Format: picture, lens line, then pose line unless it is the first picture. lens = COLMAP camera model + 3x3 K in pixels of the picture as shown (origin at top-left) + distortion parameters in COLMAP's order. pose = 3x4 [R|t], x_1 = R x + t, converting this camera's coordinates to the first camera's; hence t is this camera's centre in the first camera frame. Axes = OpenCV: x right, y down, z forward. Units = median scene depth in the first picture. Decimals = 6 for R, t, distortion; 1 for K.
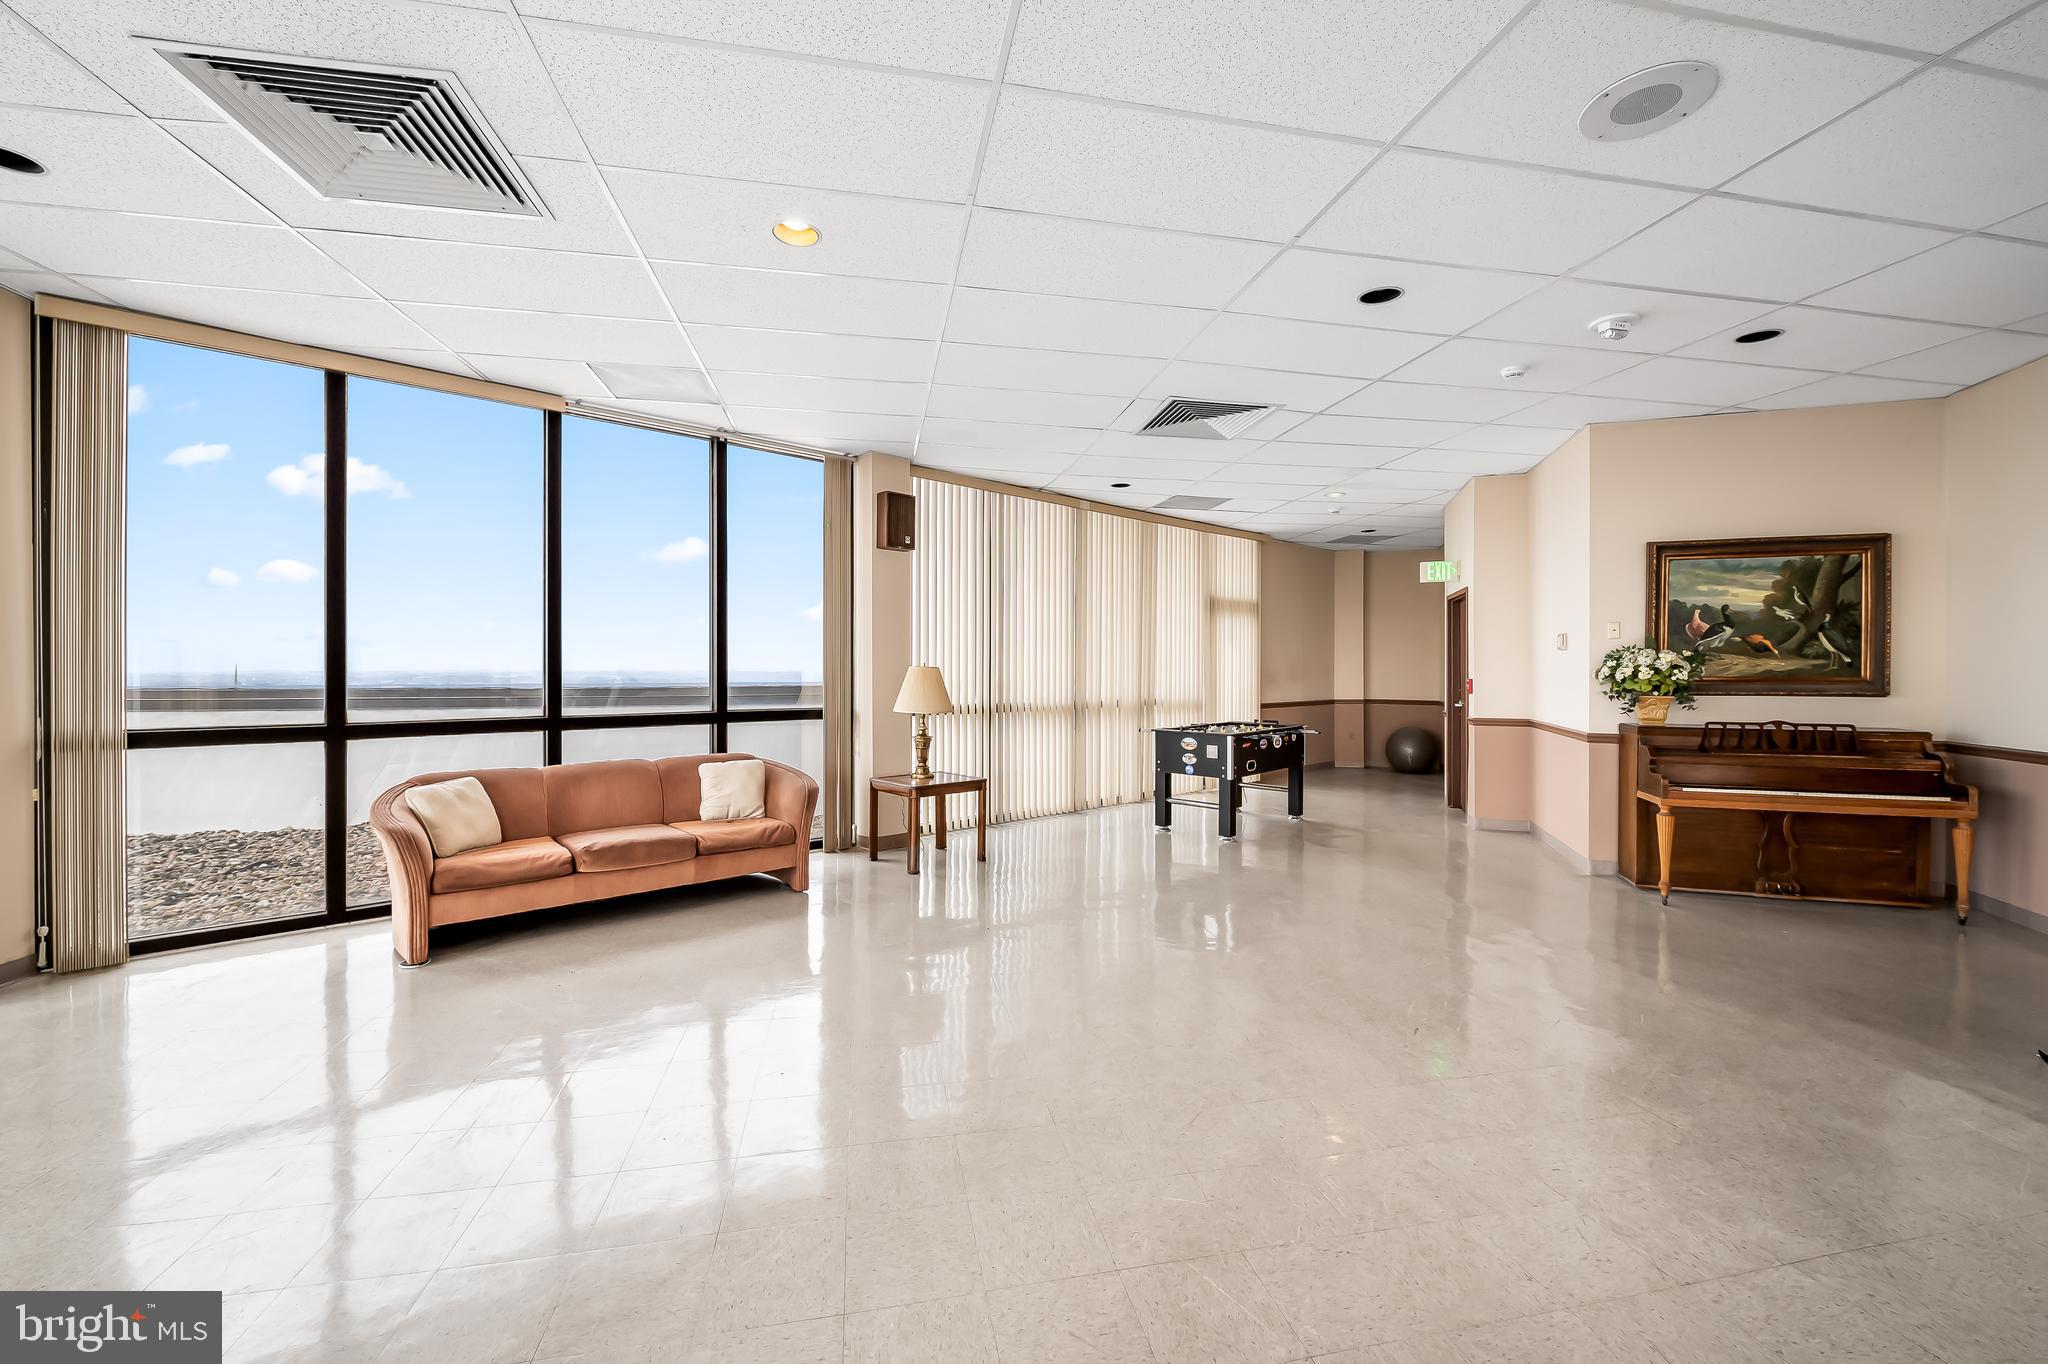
lens RADIAL K [[811.1, 0, 1025.9], [0, 811.1, 672.0], [0, 0, 1]] dist [-0.000832, 0.000005]
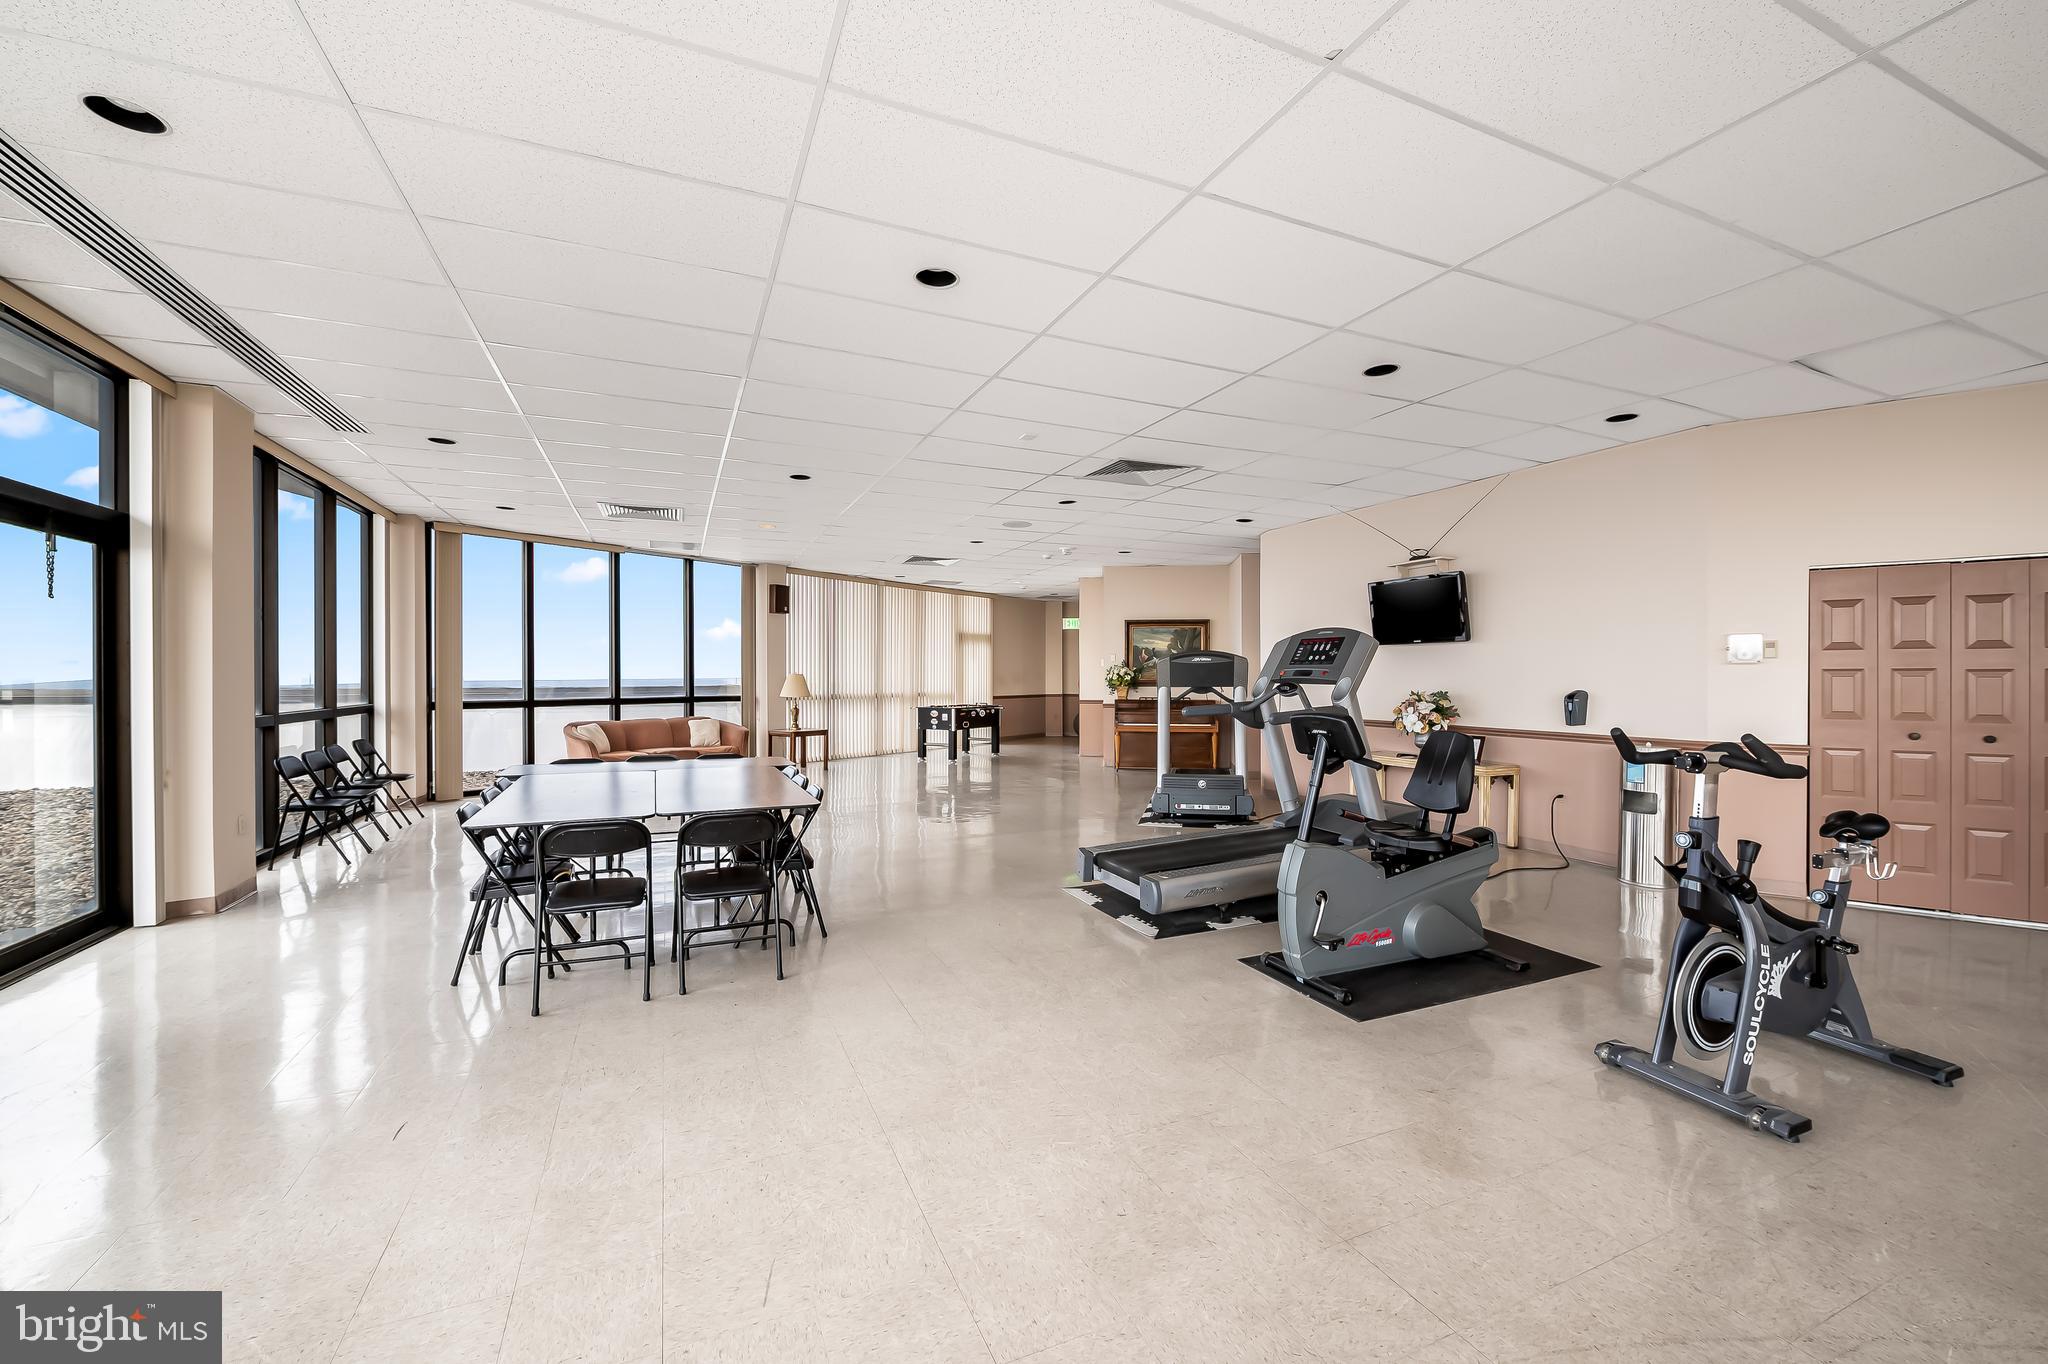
lens RADIAL K [[811.1, 0, 1025.9], [0, 811.1, 672.0], [0, 0, 1]] dist [-0.000832, 0.000005]
pose [[0.977844, 0.000152, 0.209334, 0.010226], [0.001294, 0.999976, -0.006771, 0.002454], [-0.209330, 0.006892, 0.977821, -1.020775]]
